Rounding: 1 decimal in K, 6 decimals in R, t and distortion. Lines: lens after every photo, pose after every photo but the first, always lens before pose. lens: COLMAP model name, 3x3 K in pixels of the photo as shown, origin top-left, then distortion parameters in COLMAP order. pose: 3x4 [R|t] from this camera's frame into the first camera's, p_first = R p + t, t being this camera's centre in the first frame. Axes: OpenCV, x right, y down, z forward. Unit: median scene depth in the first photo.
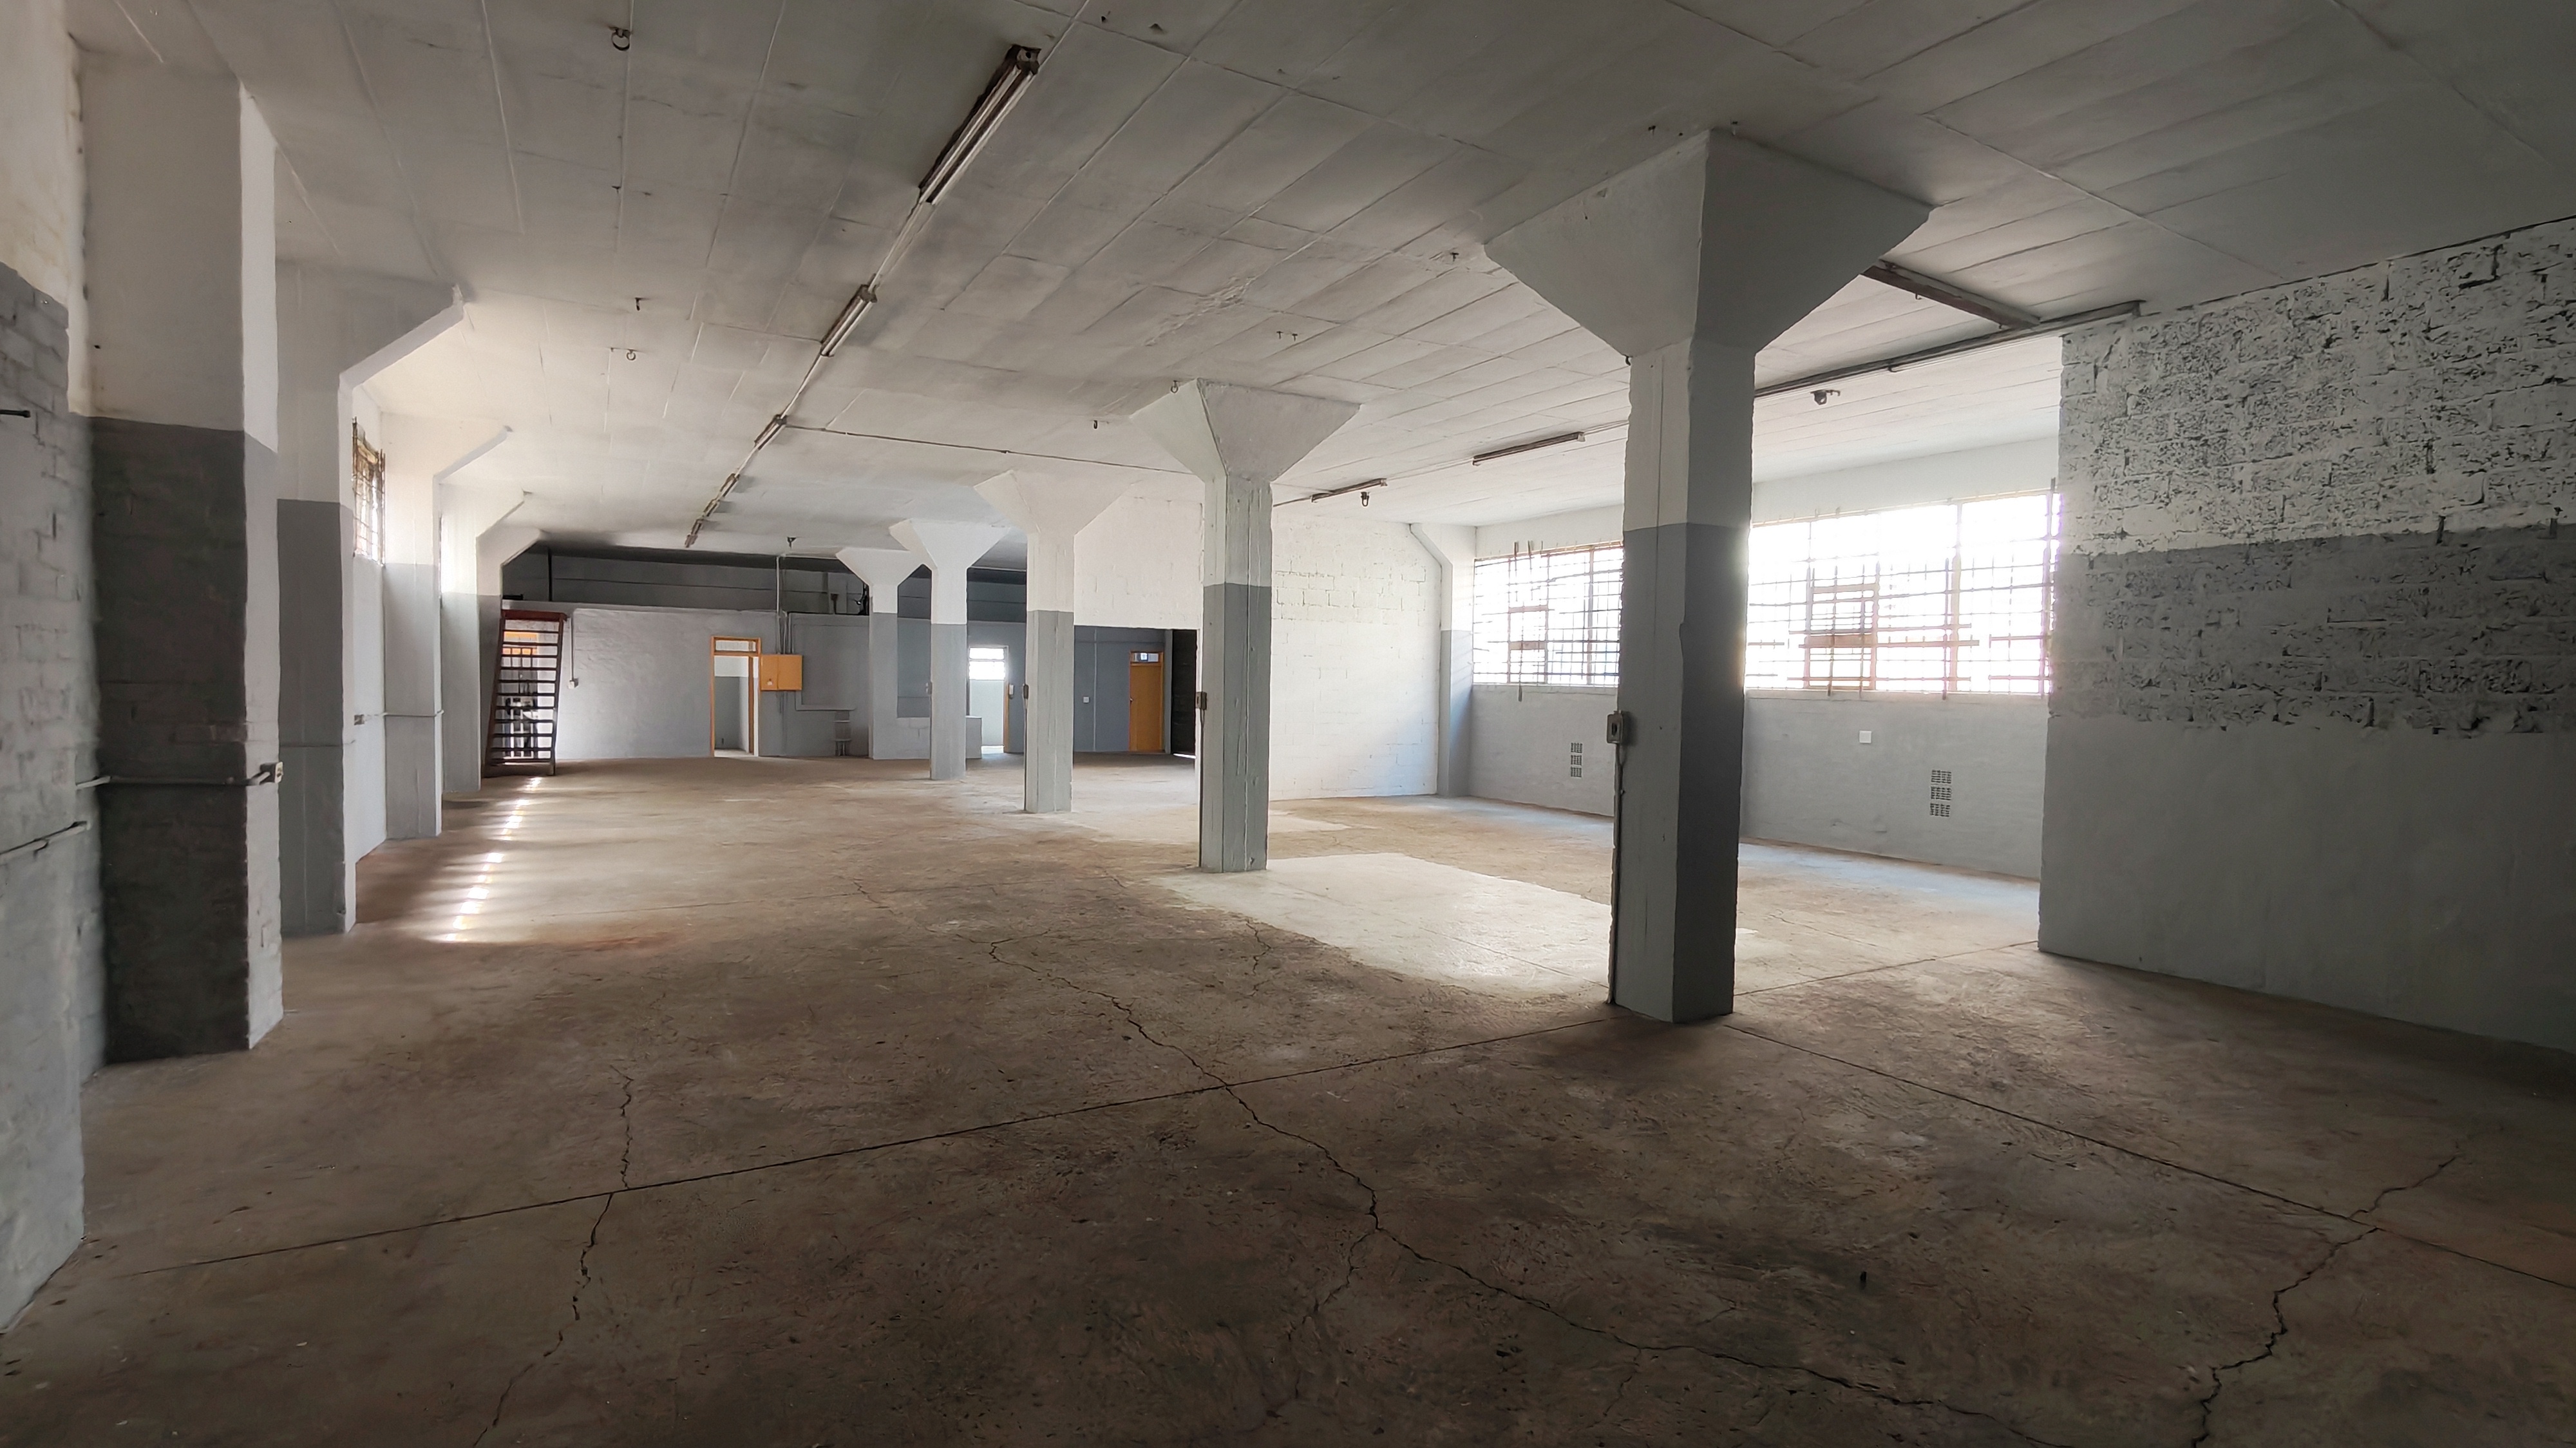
lens RADIAL K [[1185.1, 0, 1289.9], [0, 1185.1, 734.7], [0, 0, 1]] dist [0.000083, -0.000255]
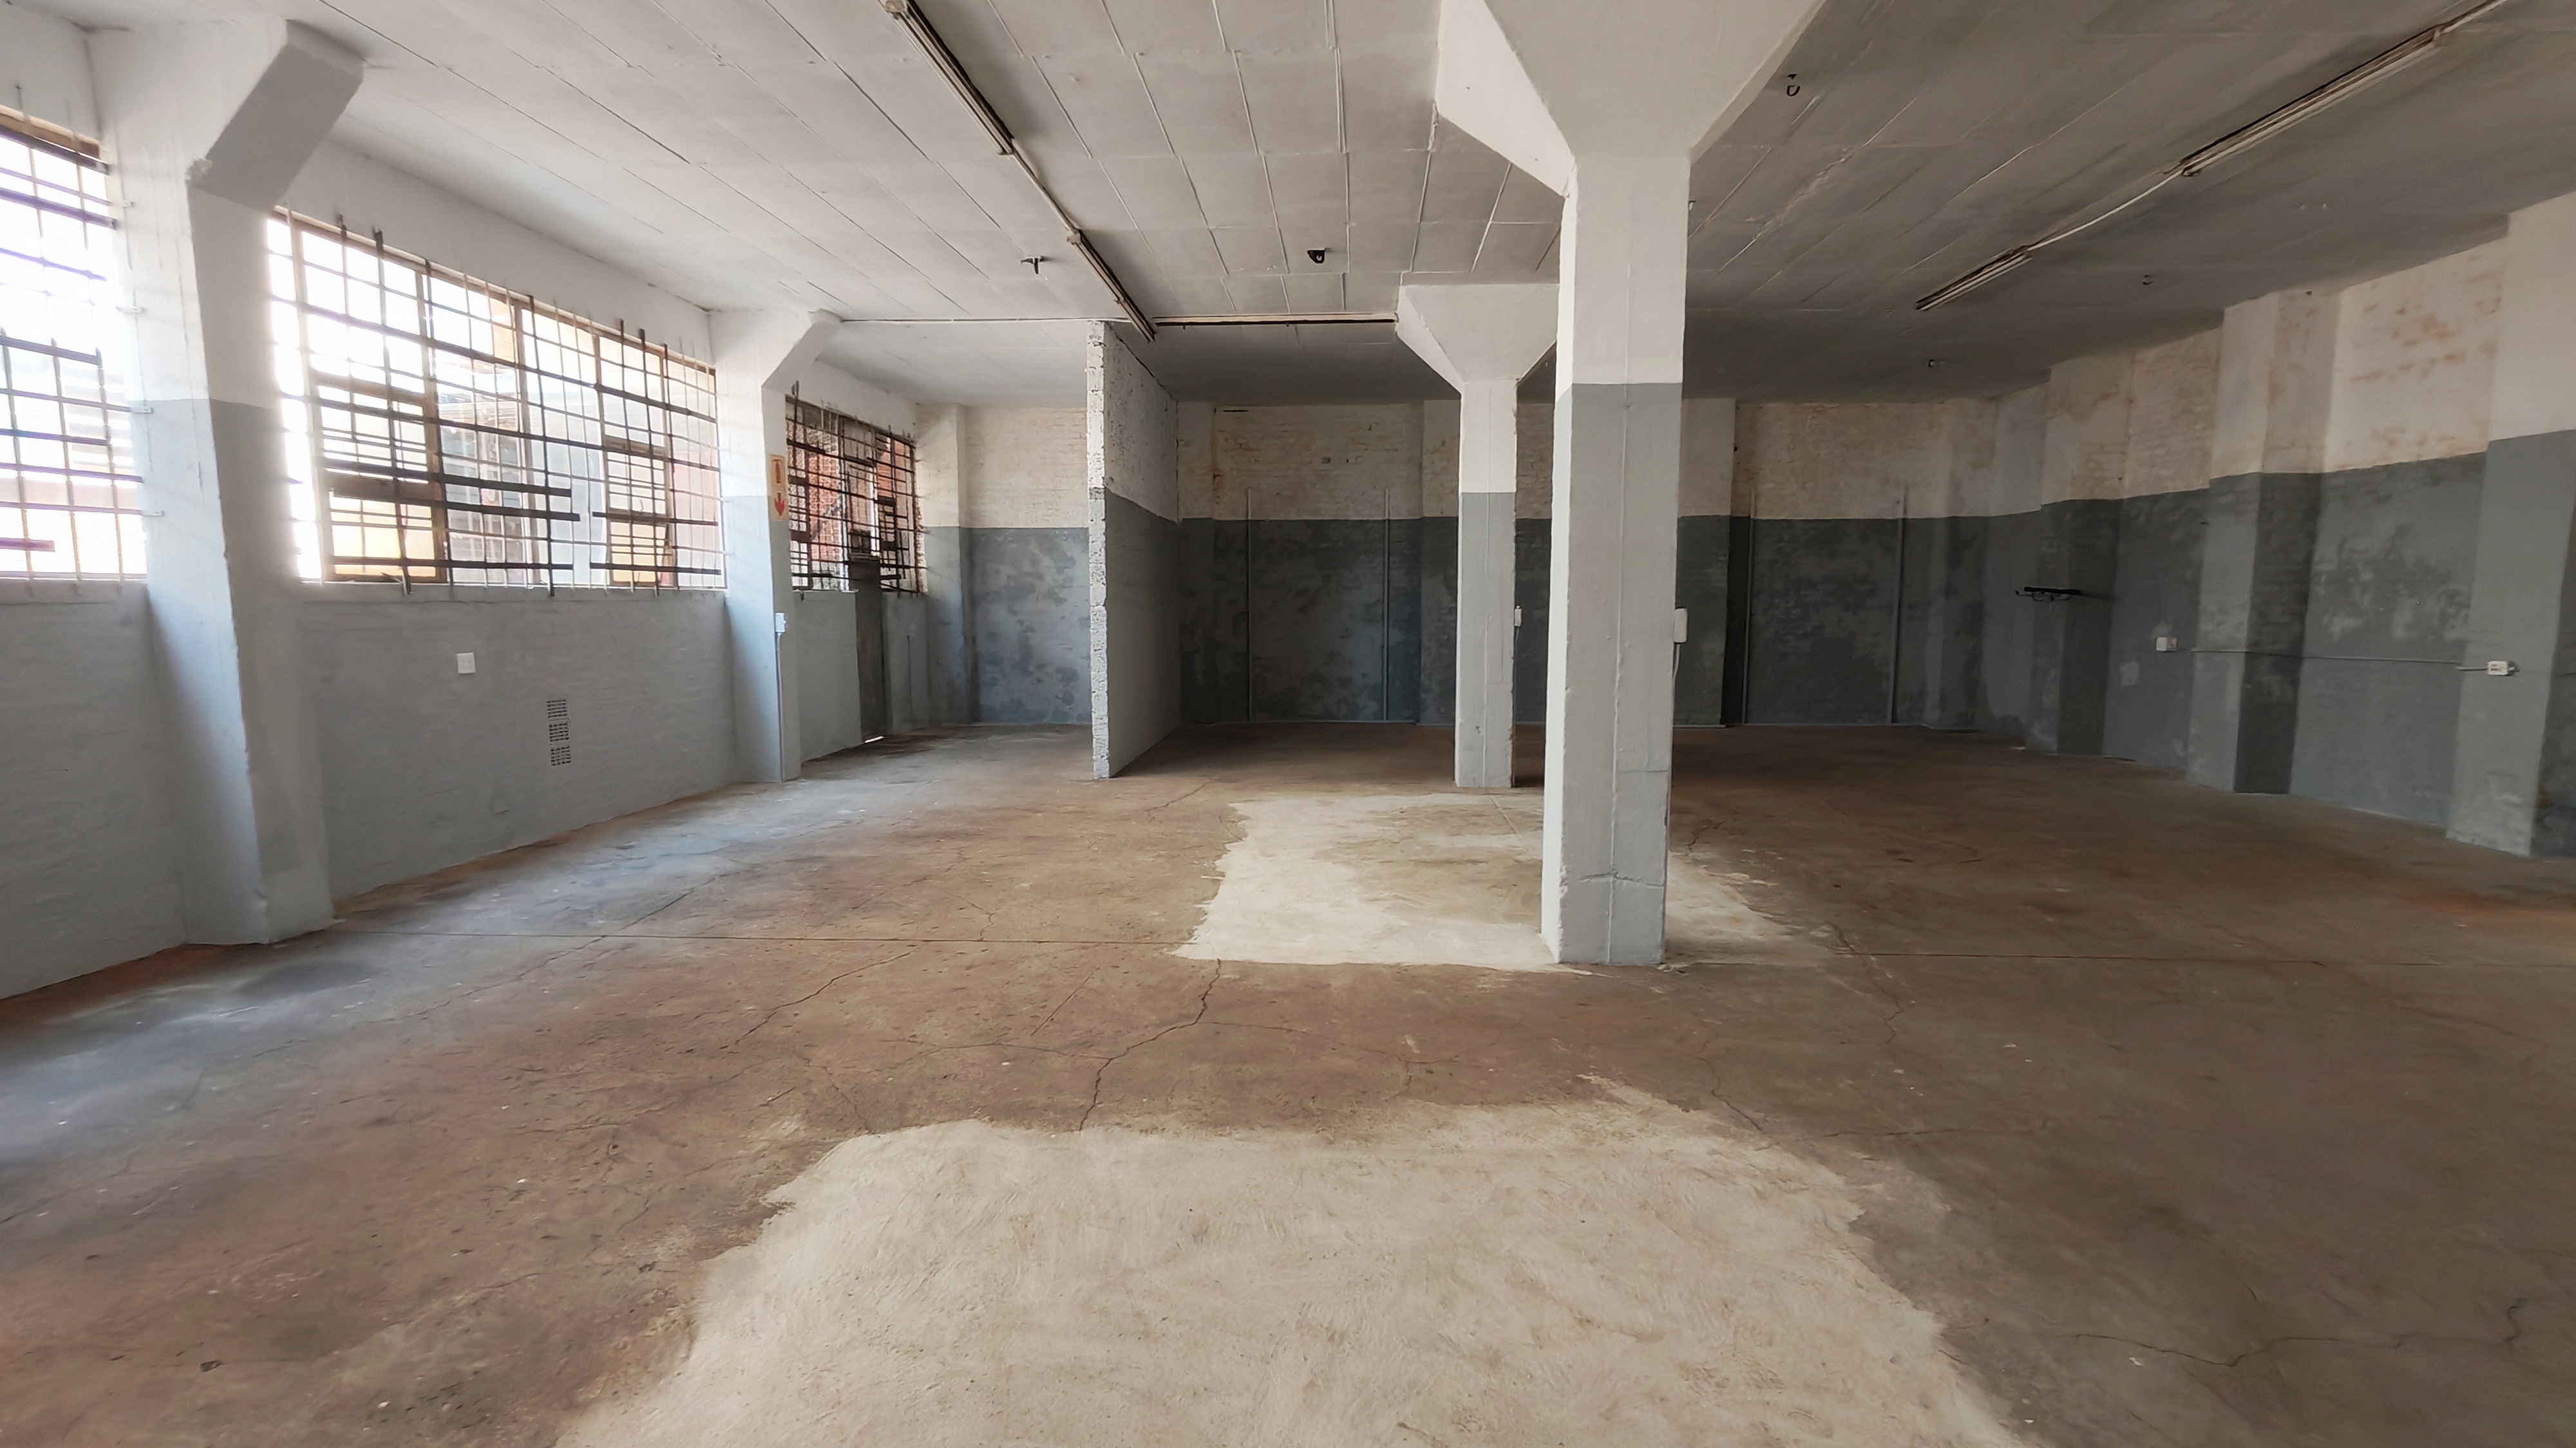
lens RADIAL K [[1185.1, 0, 1289.9], [0, 1185.1, 734.7], [0, 0, 1]] dist [0.000083, -0.000255]
pose [[-0.838999, -0.087347, 0.537076, -0.265897], [0.002136, 0.986496, 0.163774, -0.088519], [-0.544129, 0.138554, -0.827482, 1.911680]]
